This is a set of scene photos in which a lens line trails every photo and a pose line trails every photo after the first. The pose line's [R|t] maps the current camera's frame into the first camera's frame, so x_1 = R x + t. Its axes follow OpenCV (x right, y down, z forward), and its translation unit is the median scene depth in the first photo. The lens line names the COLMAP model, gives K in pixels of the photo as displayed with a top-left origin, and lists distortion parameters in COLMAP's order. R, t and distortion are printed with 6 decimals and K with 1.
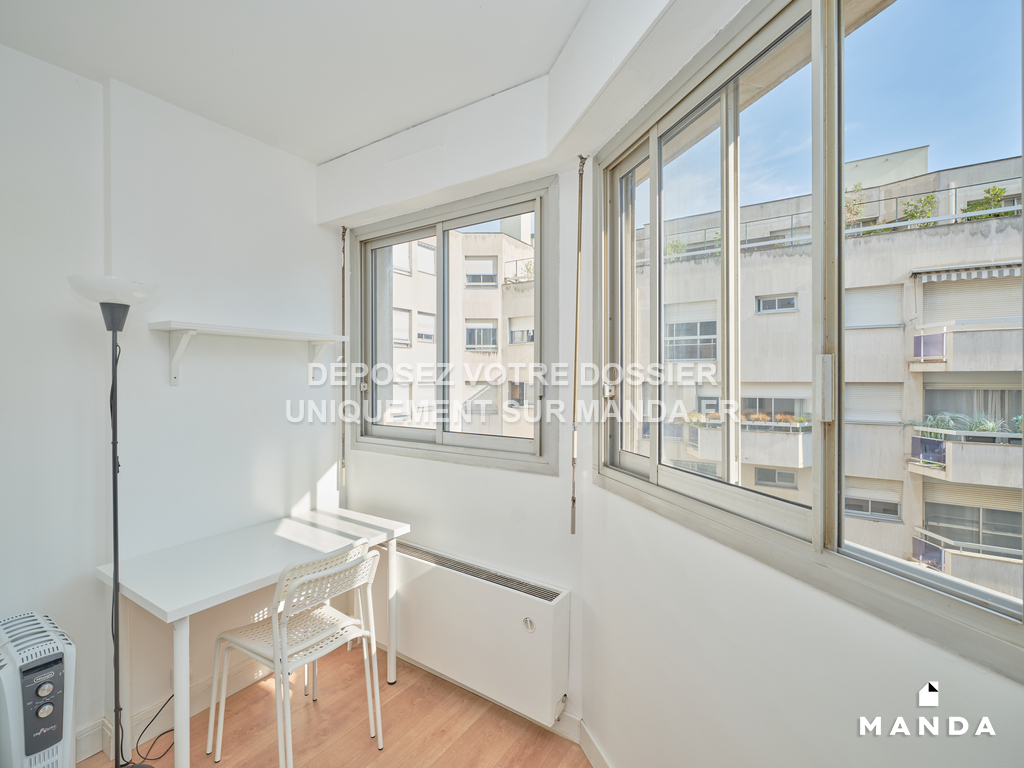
lens RADIAL K [[465.4, 0, 513.2], [0, 465.4, 381.2], [0, 0, 1]] dist [0.001743, 0.000073]
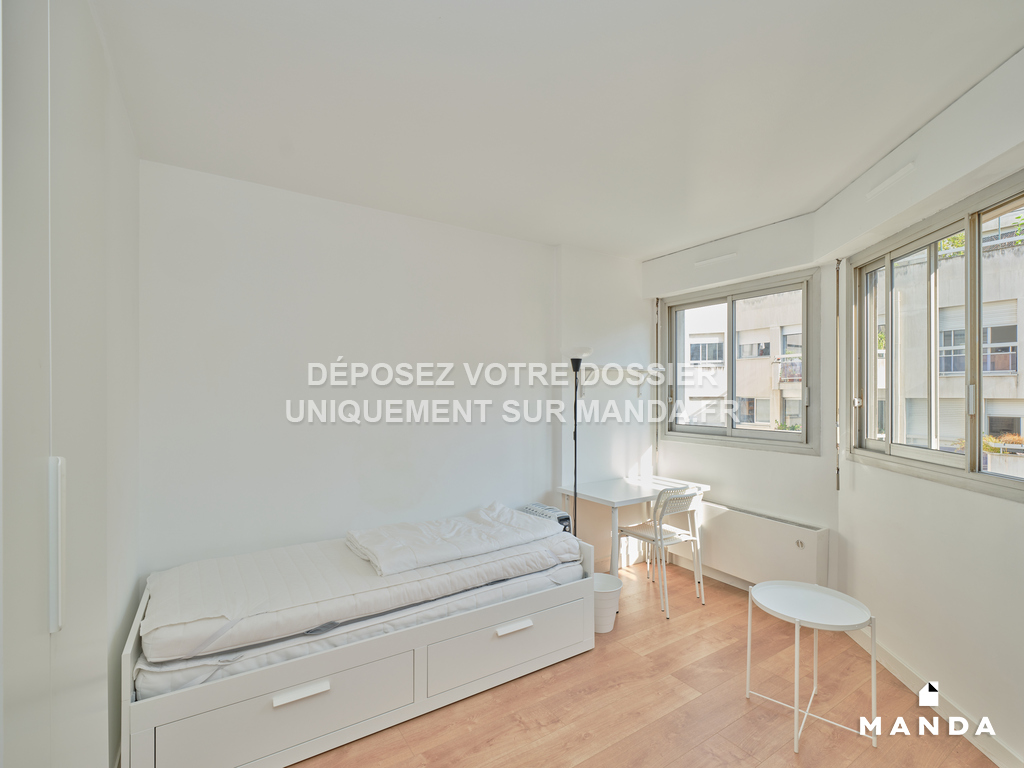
lens RADIAL K [[476.3, 0, 523.6], [0, 476.3, 393.4], [0, 0, 1]] dist [-0.003359, -0.001154]
pose [[0.915125, 0.001871, -0.403166, -0.265631], [-0.004706, 0.999971, -0.006042, 0.006271], [0.403143, 0.007426, 0.915107, -1.359299]]
